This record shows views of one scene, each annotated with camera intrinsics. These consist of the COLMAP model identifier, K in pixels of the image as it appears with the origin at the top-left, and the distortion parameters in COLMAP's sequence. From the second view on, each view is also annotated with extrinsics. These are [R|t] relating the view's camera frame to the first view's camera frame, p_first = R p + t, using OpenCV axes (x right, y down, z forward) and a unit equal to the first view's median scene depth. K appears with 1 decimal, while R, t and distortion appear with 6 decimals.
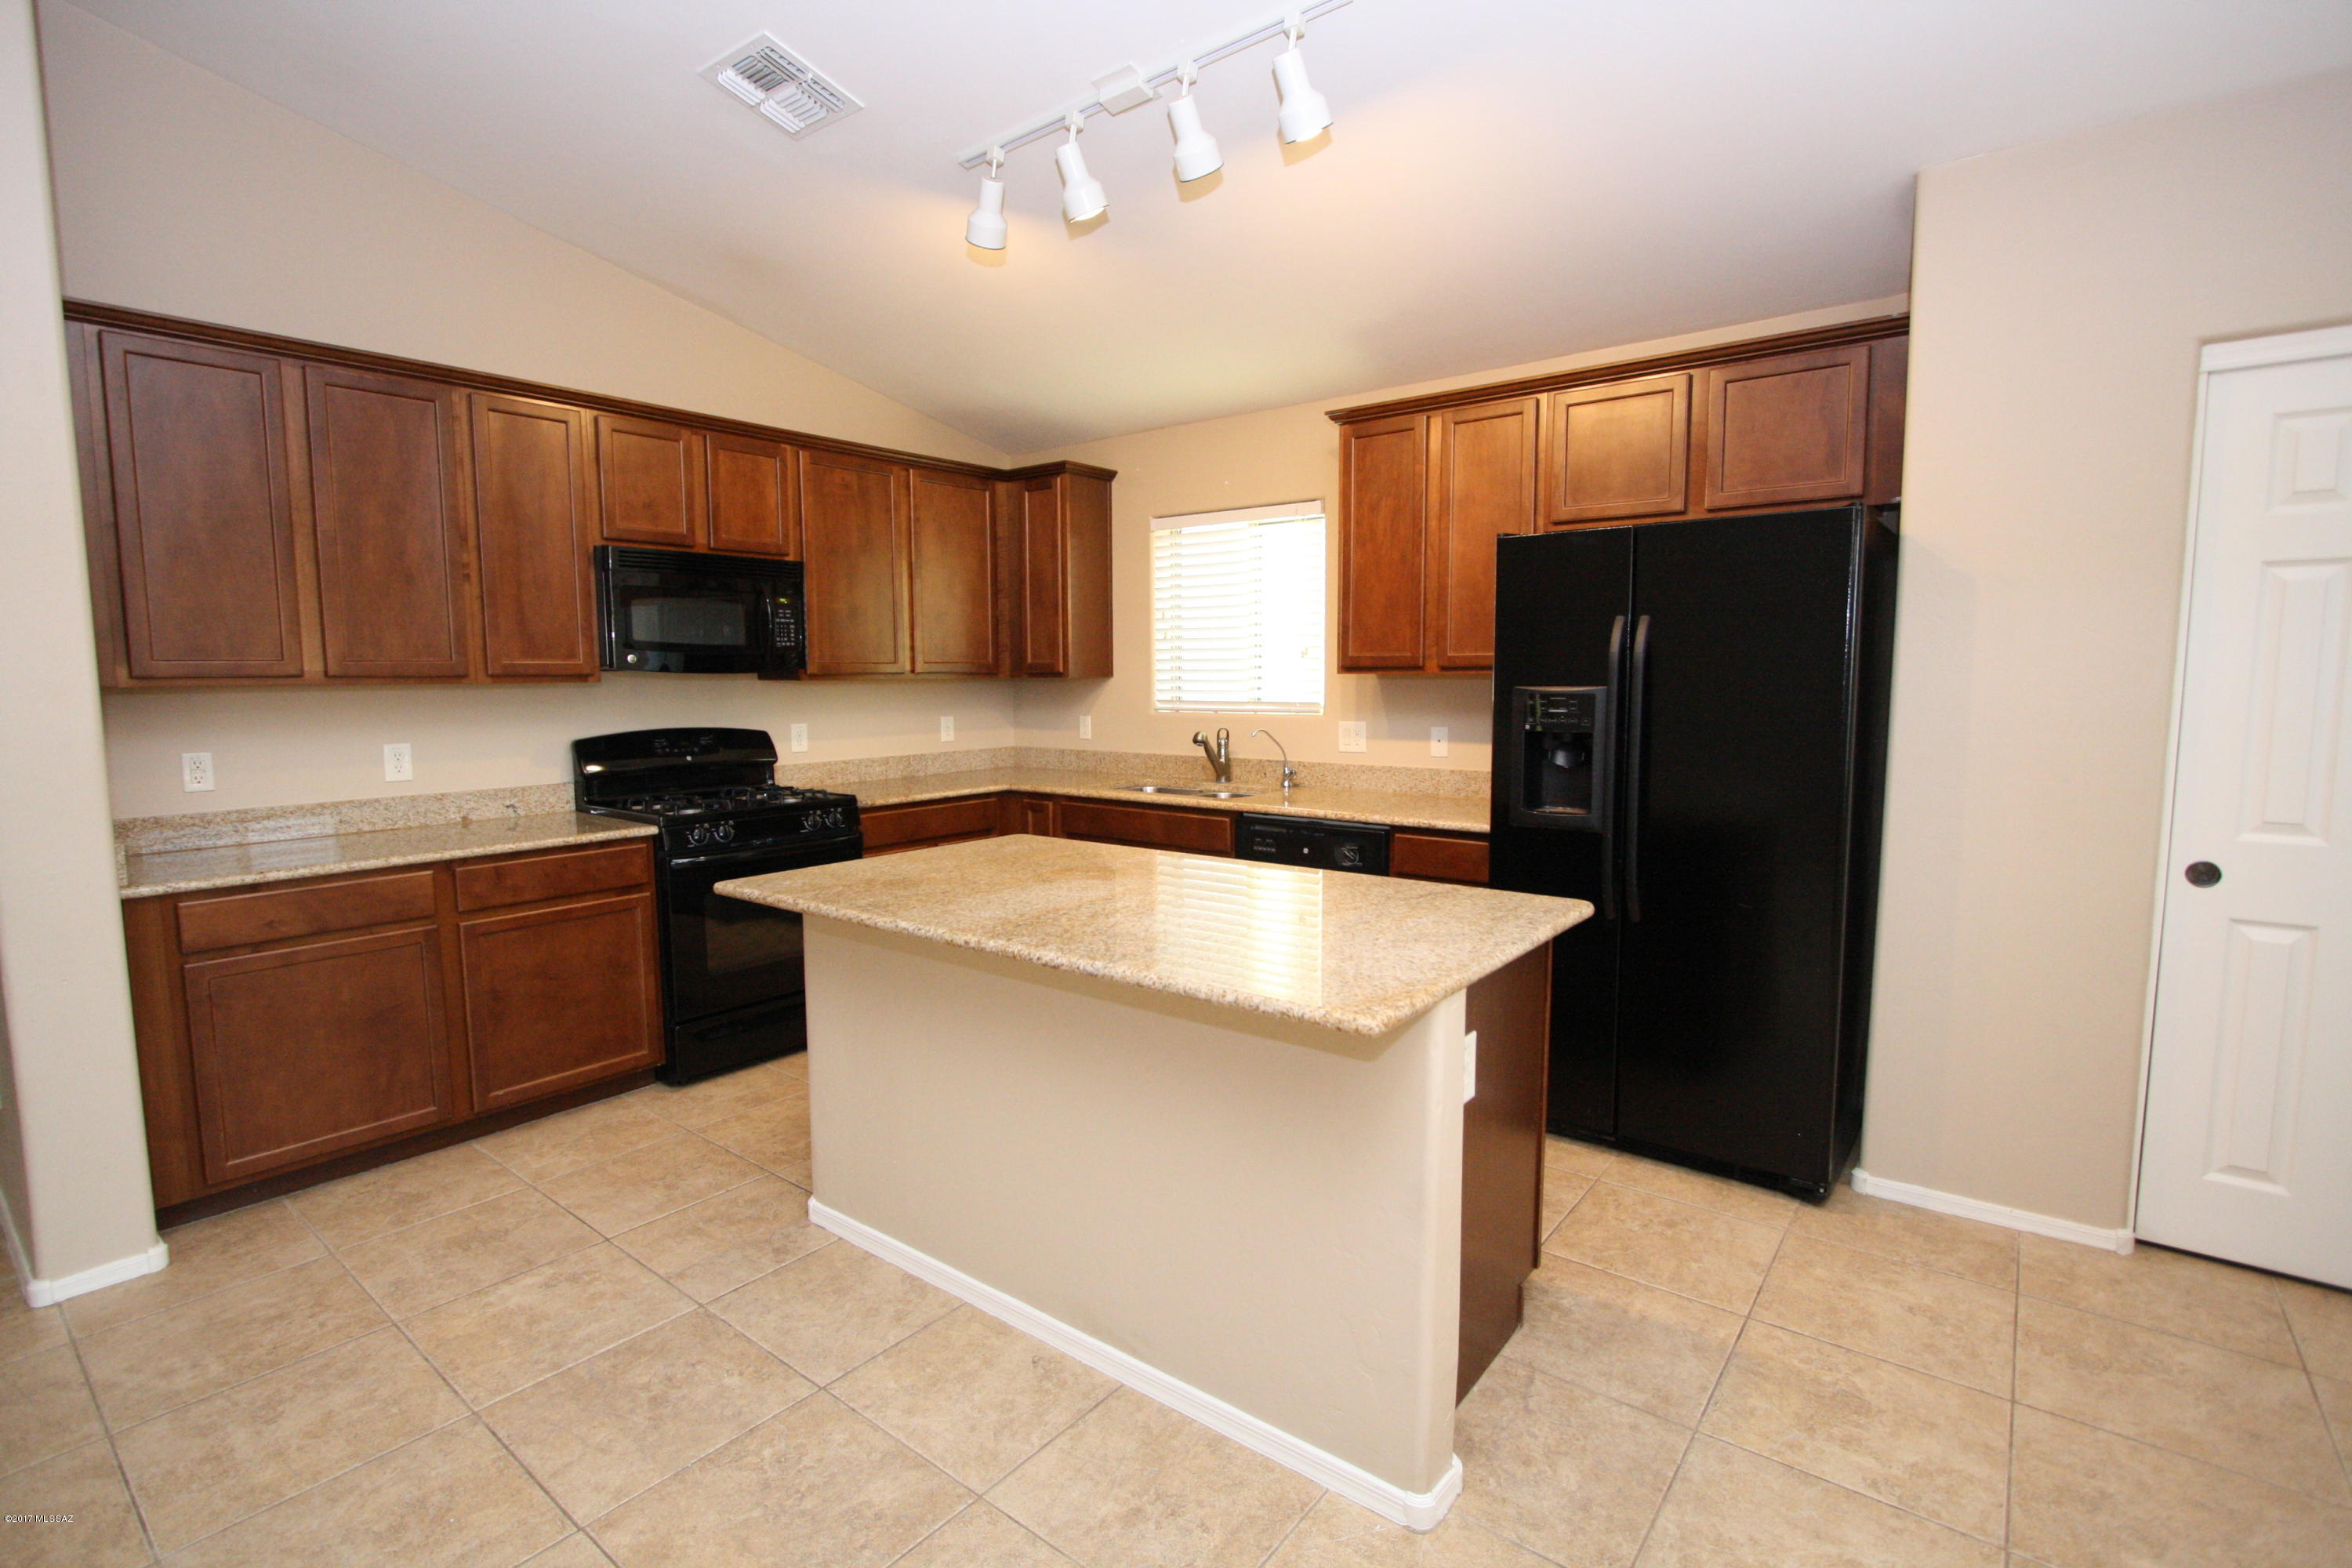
lens RADIAL K [[1090.8, 0, 1162.0], [0, 1090.8, 787.1], [0, 0, 1]] dist [-0.021322, 0.002971]
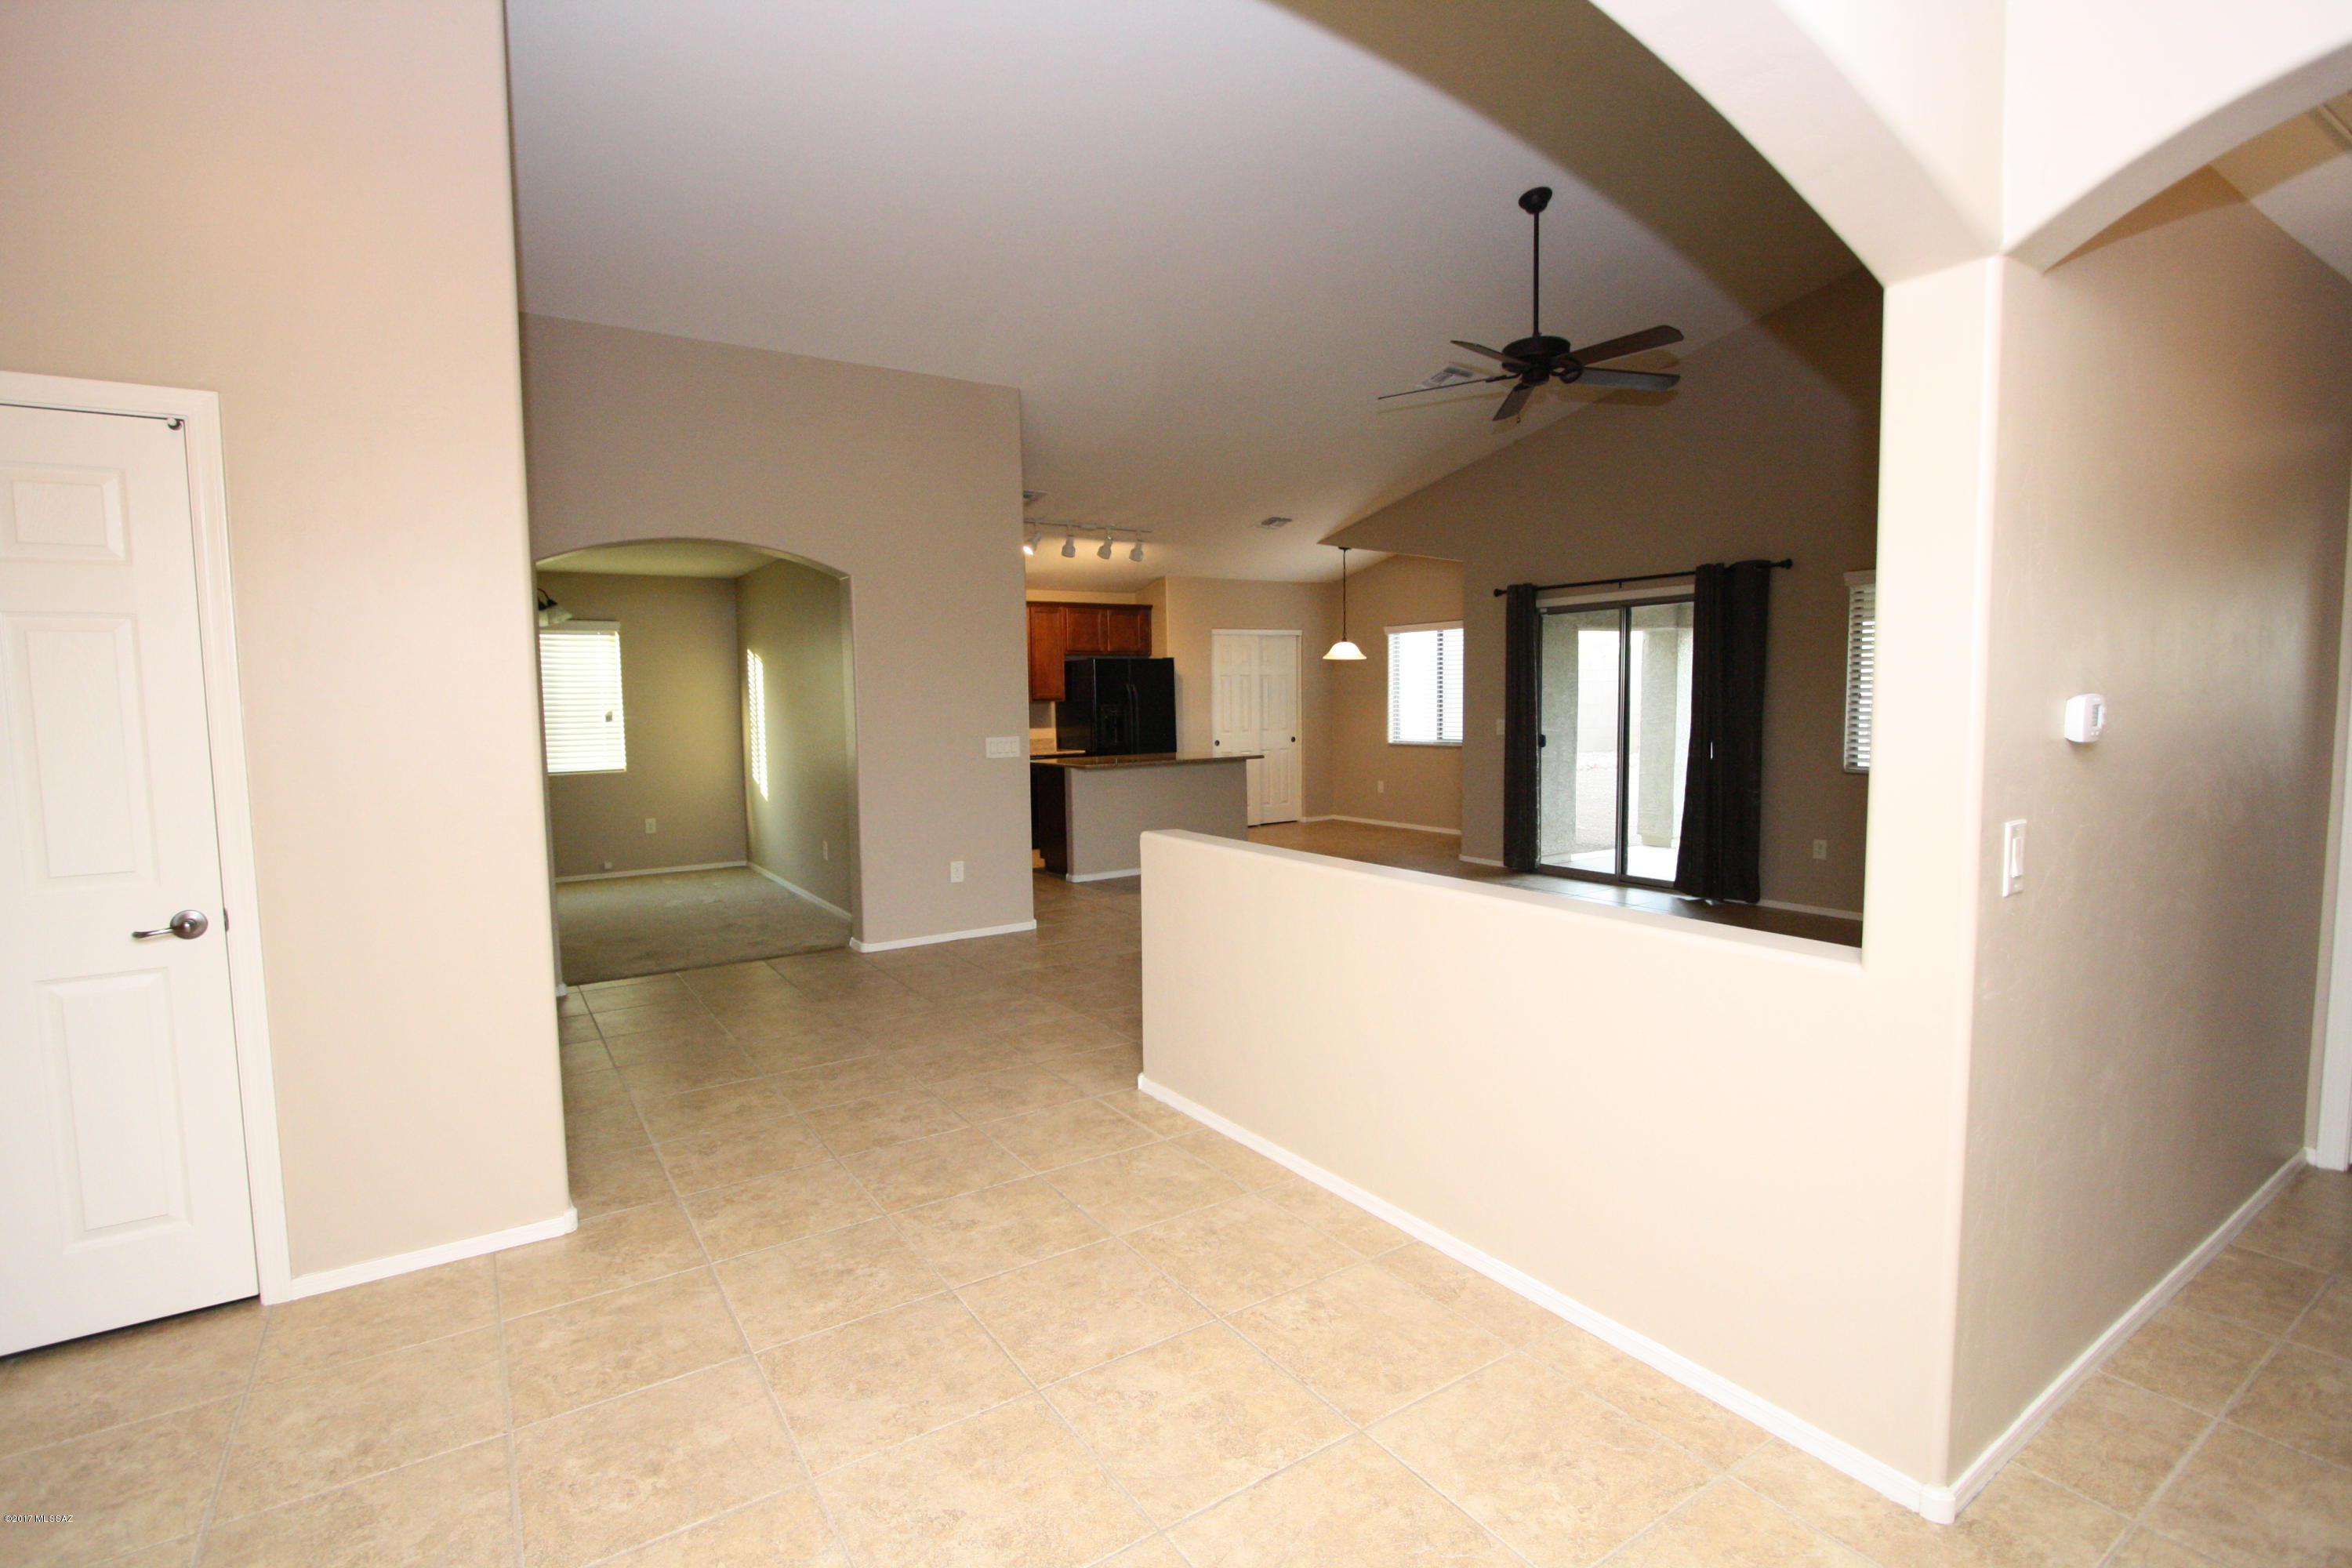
lens RADIAL K [[1090.8, 0, 1160.4], [0, 1090.8, 789.7], [0, 0, 1]] dist [-0.021322, 0.002971]
pose [[0.314012, -0.078838, 0.946140, -2.706945], [0.112148, 0.992650, 0.045493, 0.031155], [-0.942772, 0.091823, 0.320546, -0.183499]]
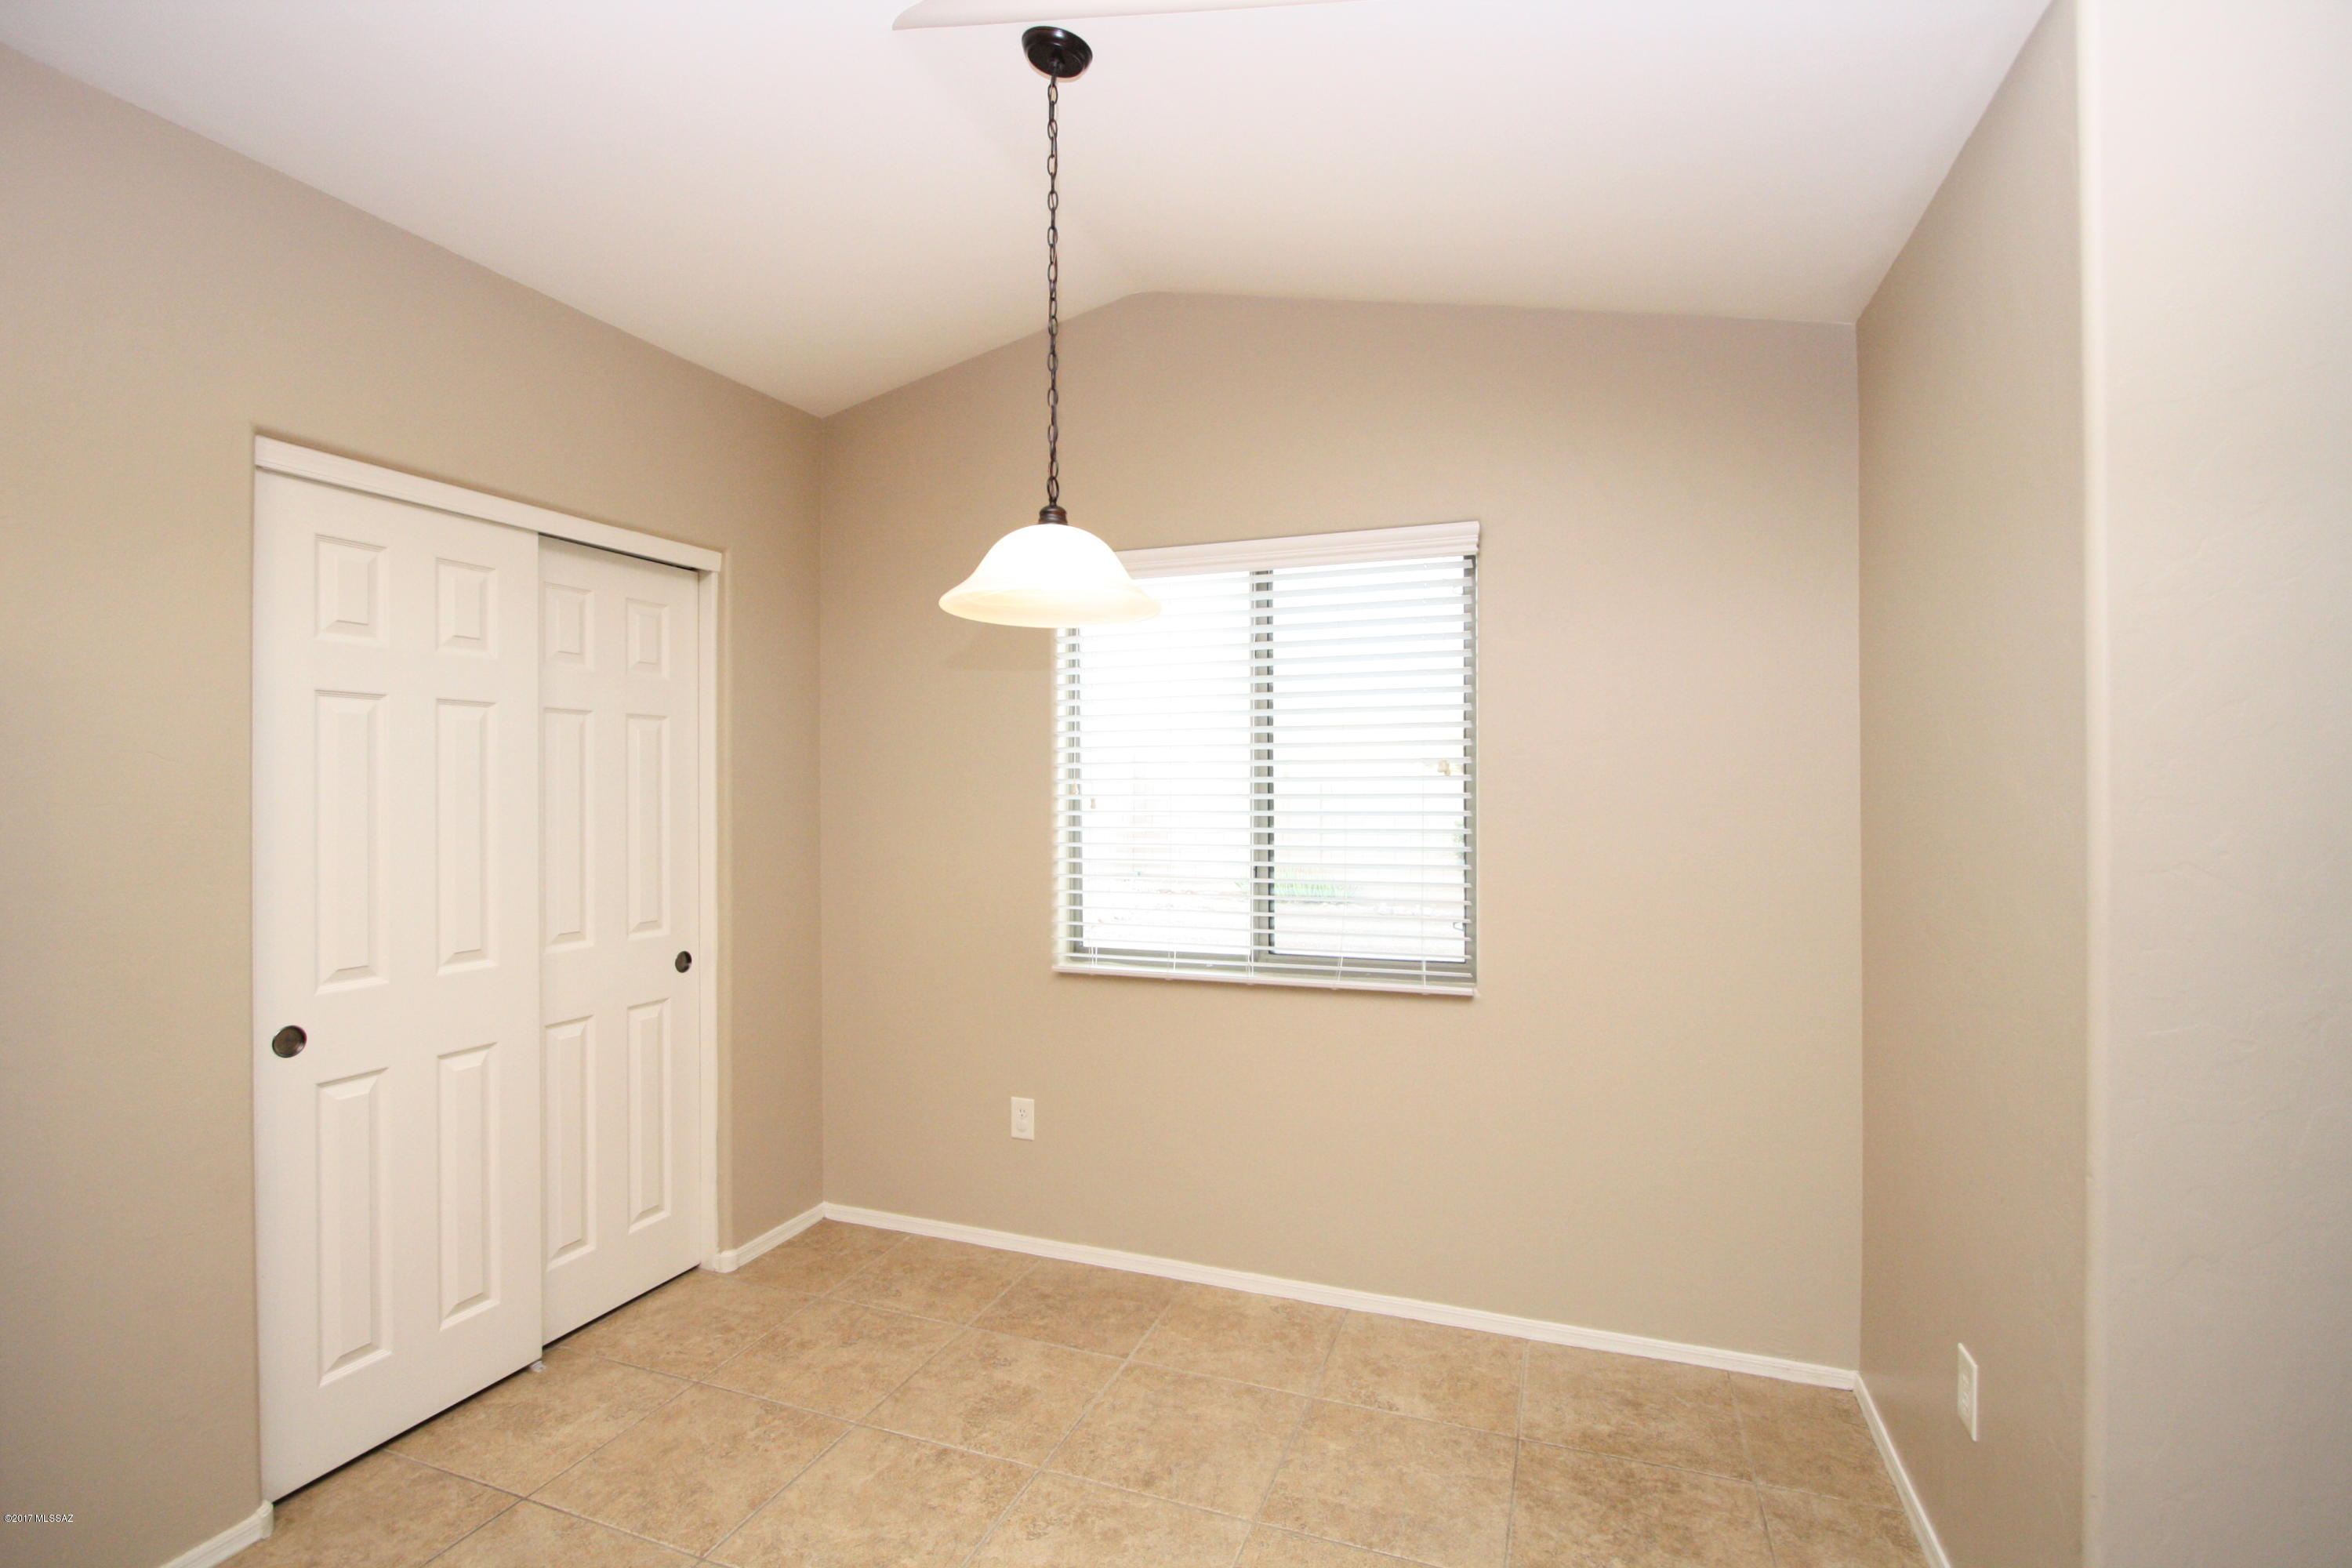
lens RADIAL K [[1090.8, 0, 1165.0], [0, 1090.8, 785.9], [0, 0, 1]] dist [-0.021322, 0.002971]
pose [[-0.300023, 0.013176, 0.953841, -0.056736], [0.106252, 0.994144, 0.019688, -0.051318], [-0.947996, 0.107254, -0.299666, 0.439753]]
